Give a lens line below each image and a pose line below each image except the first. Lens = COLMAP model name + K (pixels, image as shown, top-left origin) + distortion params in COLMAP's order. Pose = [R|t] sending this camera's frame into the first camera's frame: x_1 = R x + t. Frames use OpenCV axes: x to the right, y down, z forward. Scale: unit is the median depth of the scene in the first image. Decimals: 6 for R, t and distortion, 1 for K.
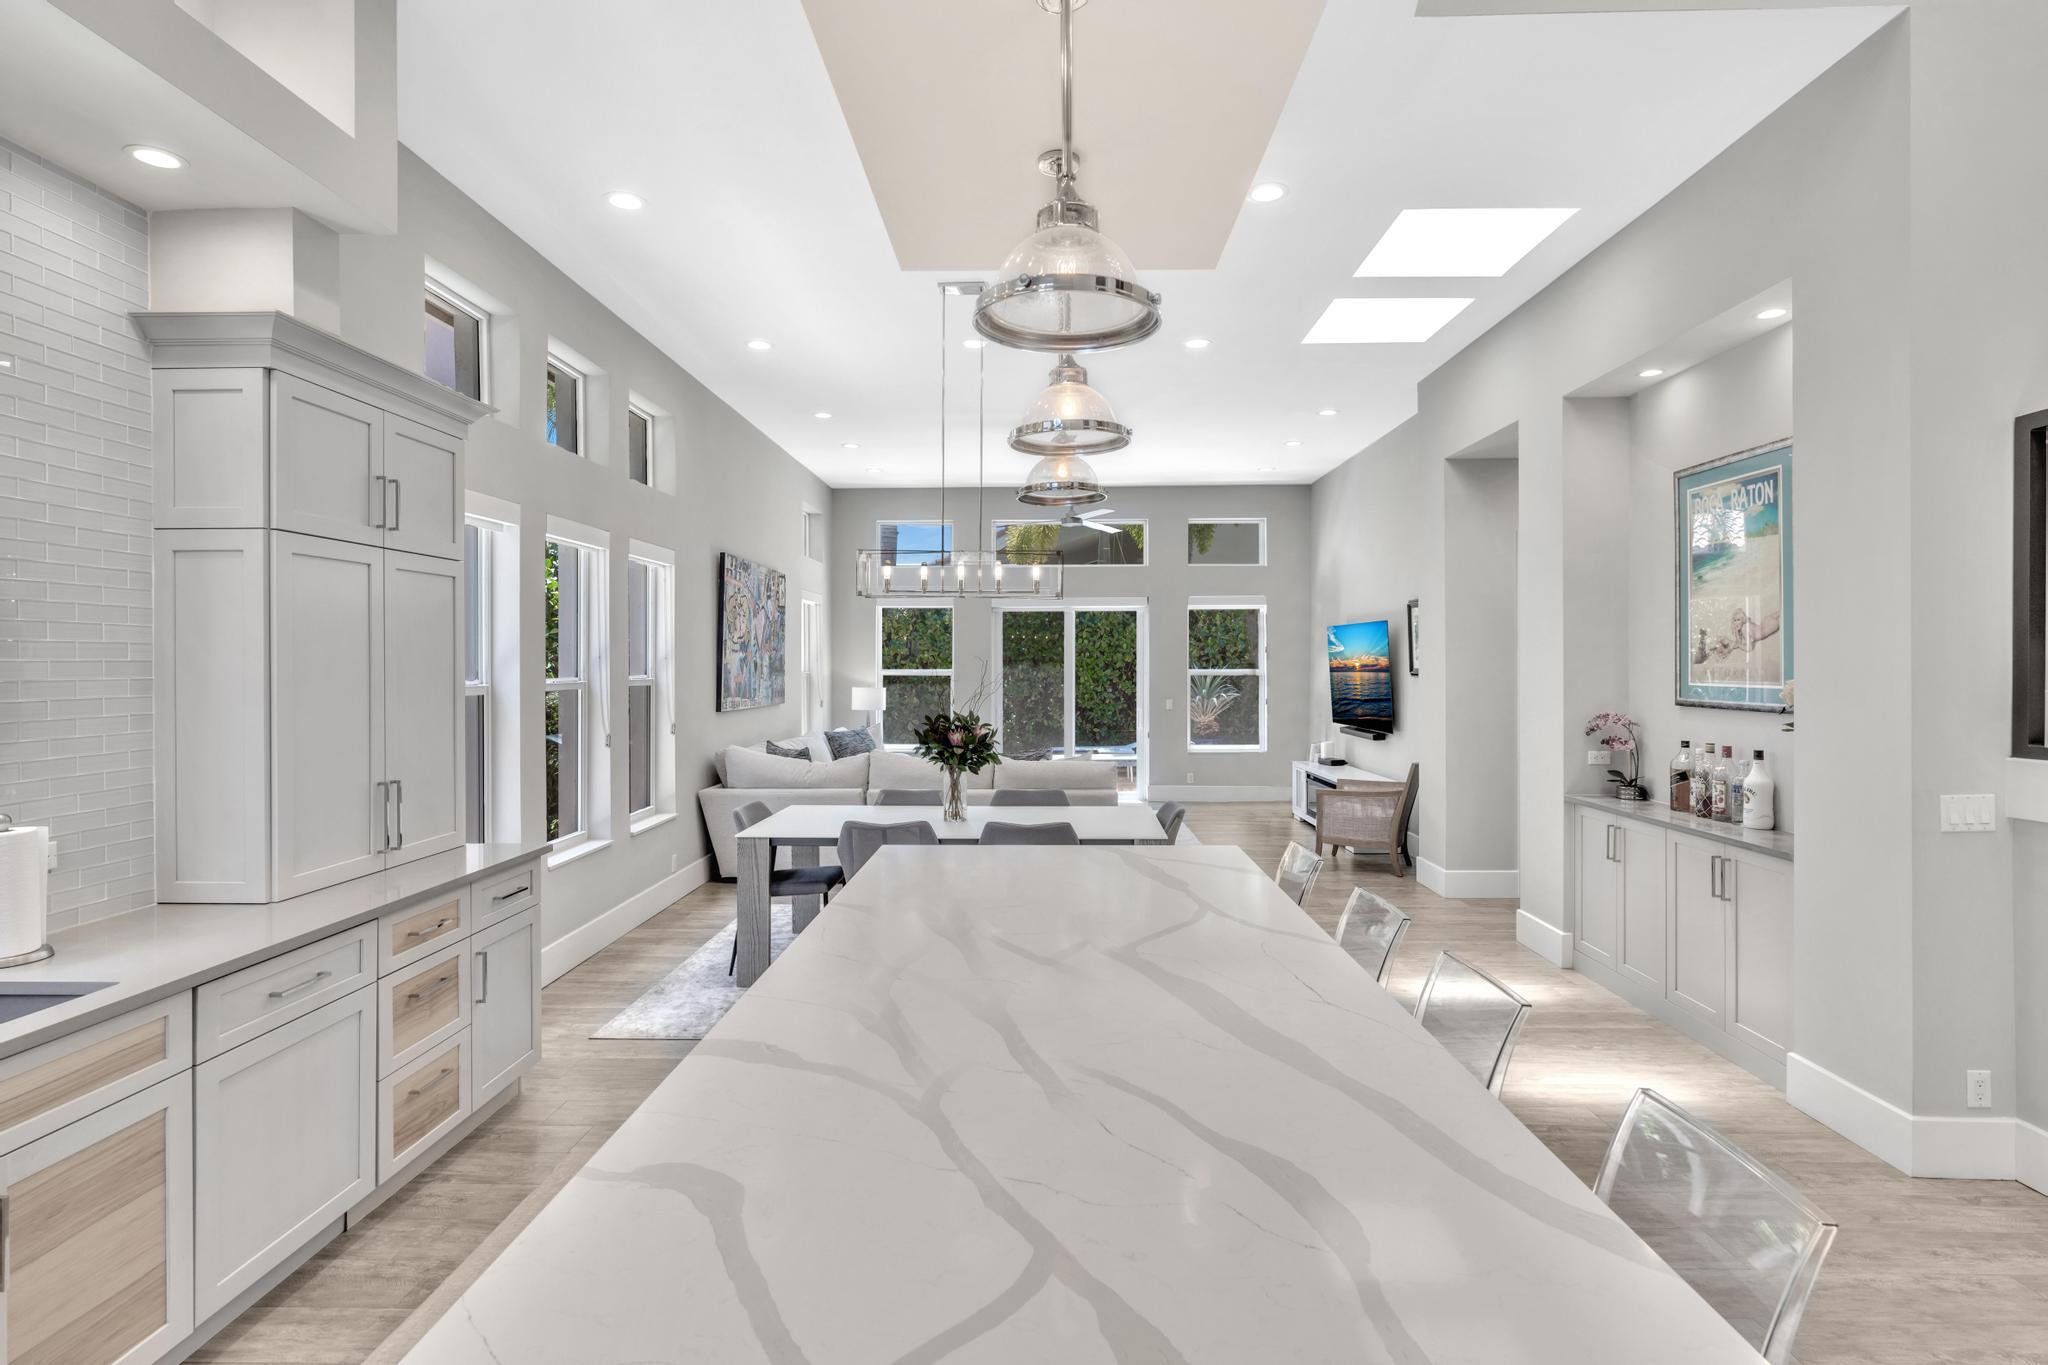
lens RADIAL K [[998.3, 0, 1026.0], [0, 998.3, 662.8], [0, 0, 1]] dist [-0.002496, -0.000207]
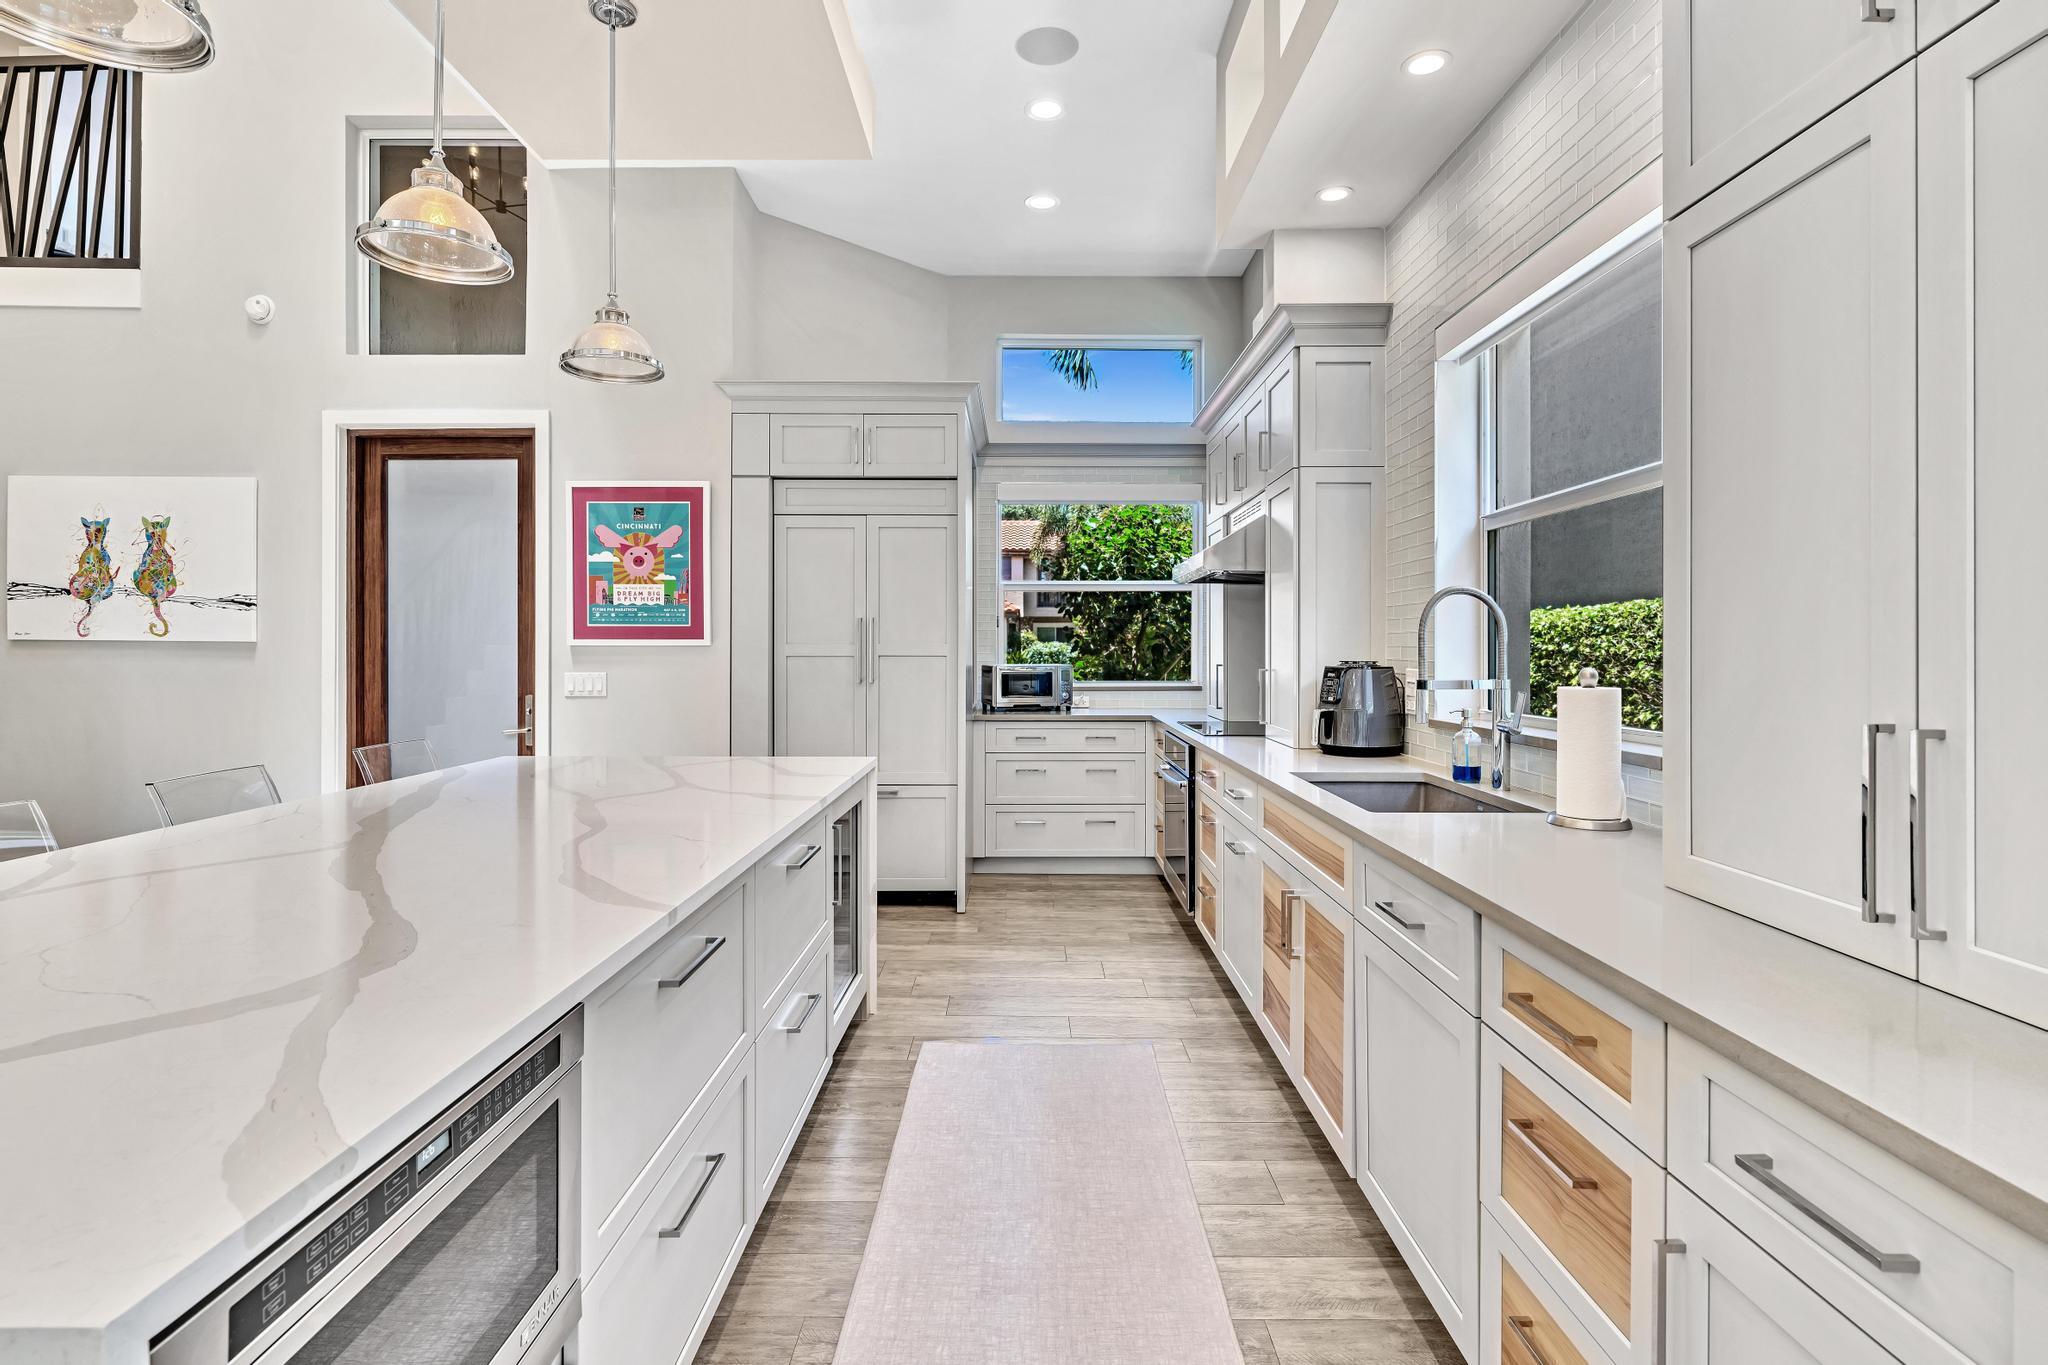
lens RADIAL K [[974.8, 0, 1025.3], [0, 974.8, 650.7], [0, 0, 1]] dist [-0.003234, -0.000335]
pose [[-0.999707, 0.000996, -0.024179, -0.147295], [0.000970, 0.999999, 0.001098, 0.041929], [0.024180, 0.001074, -0.999707, 0.600131]]
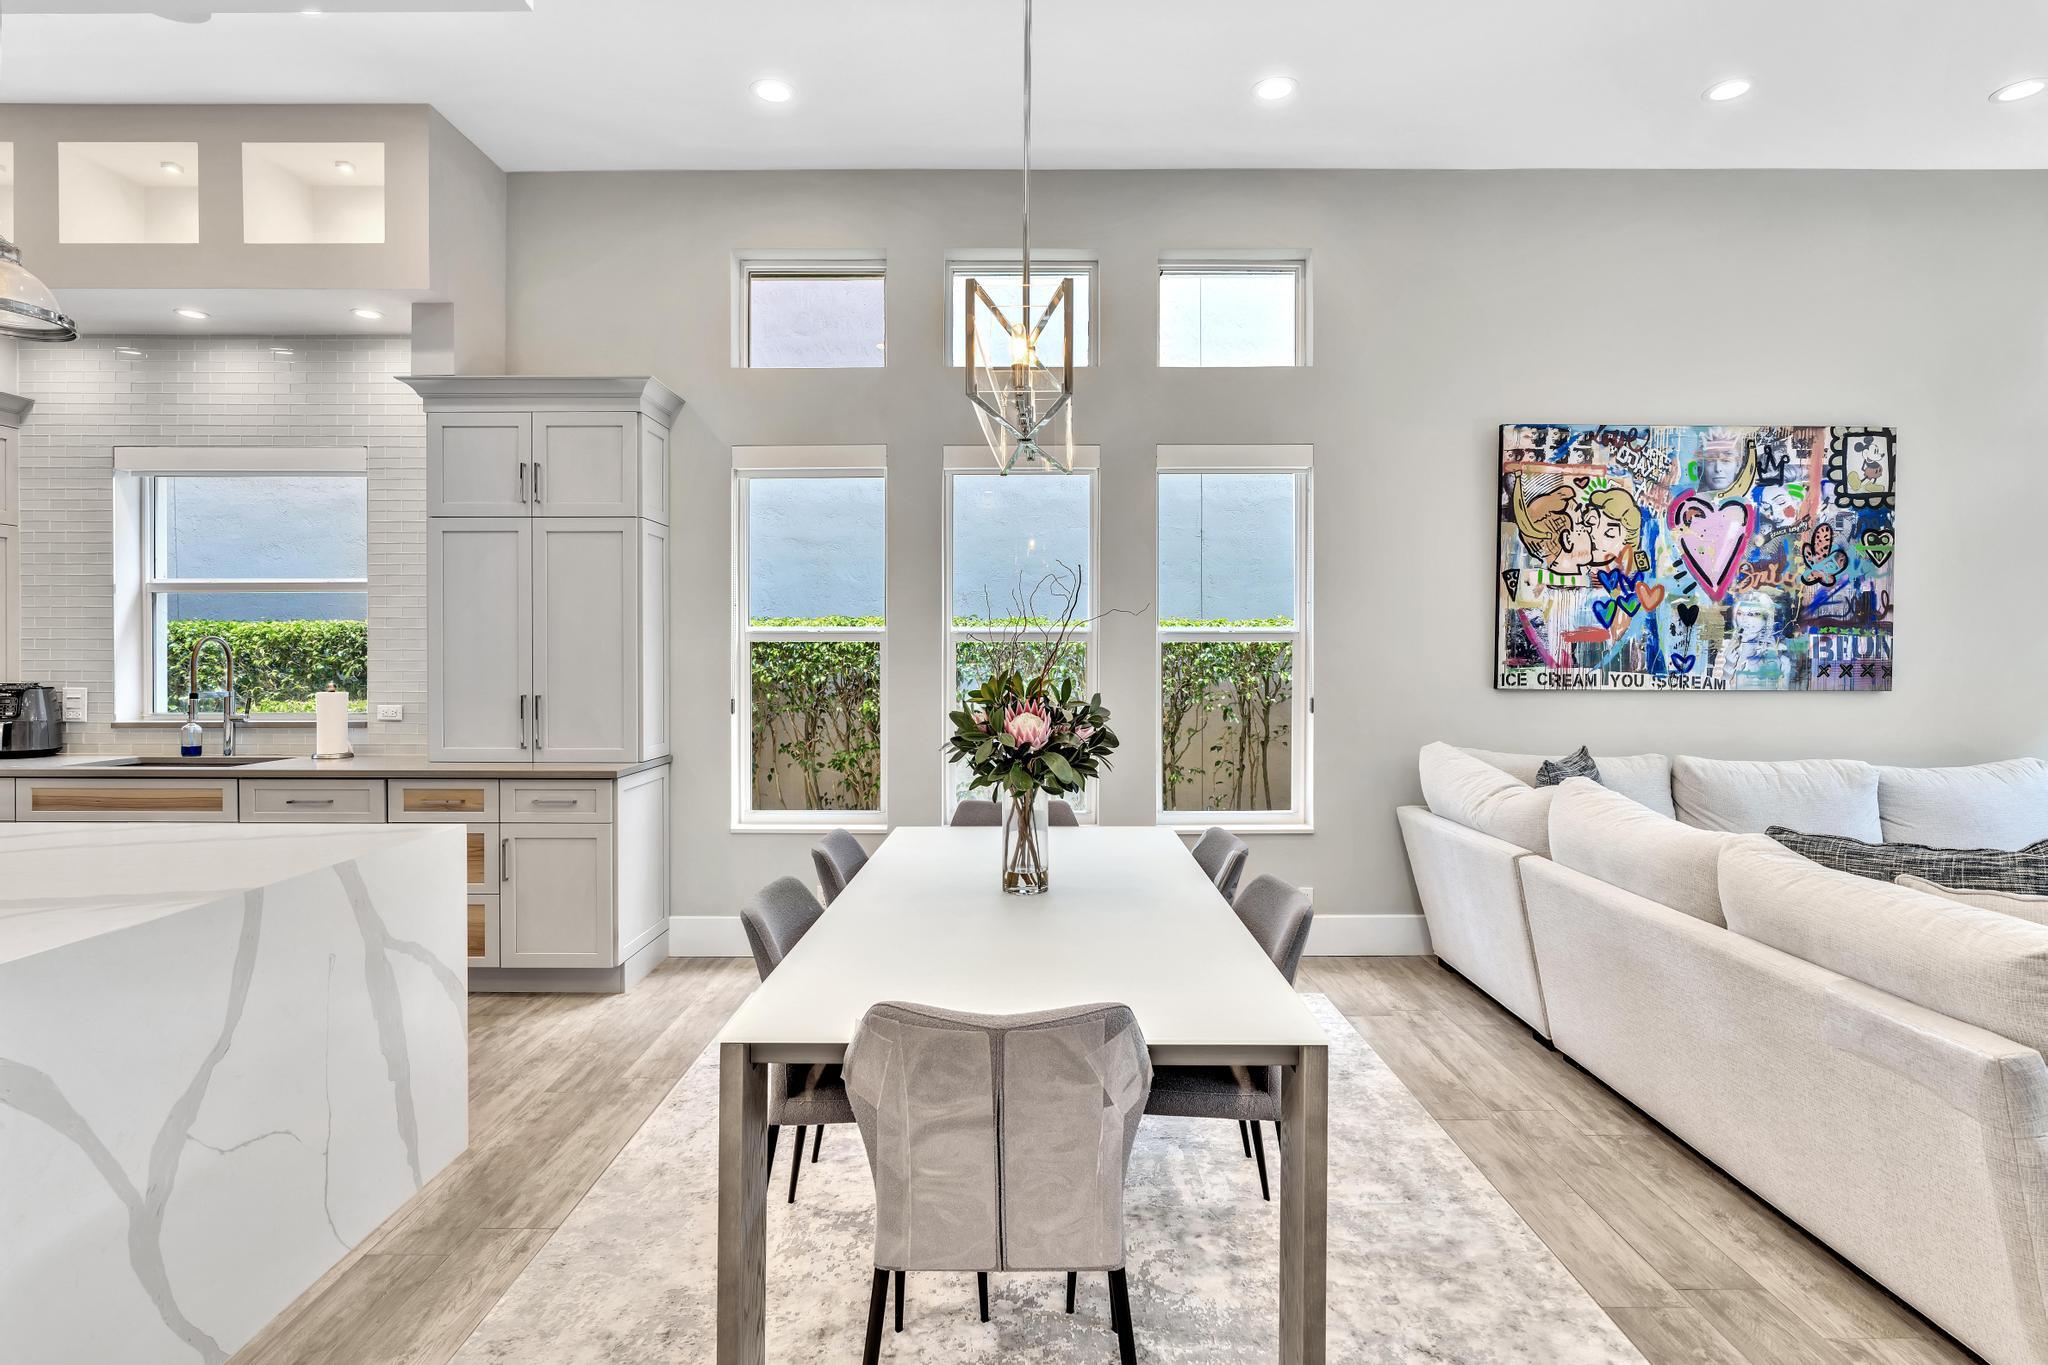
lens RADIAL K [[1035.9, 0, 1024.8], [0, 1035.9, 661.0], [0, 0, 1]] dist [-0.003650, 0.000193]
pose [[0.019906, 0.005841, -0.999785, 0.330935], [-0.000891, 0.999983, 0.005825, 0.029867], [0.999801, 0.000775, 0.019911, 0.732175]]
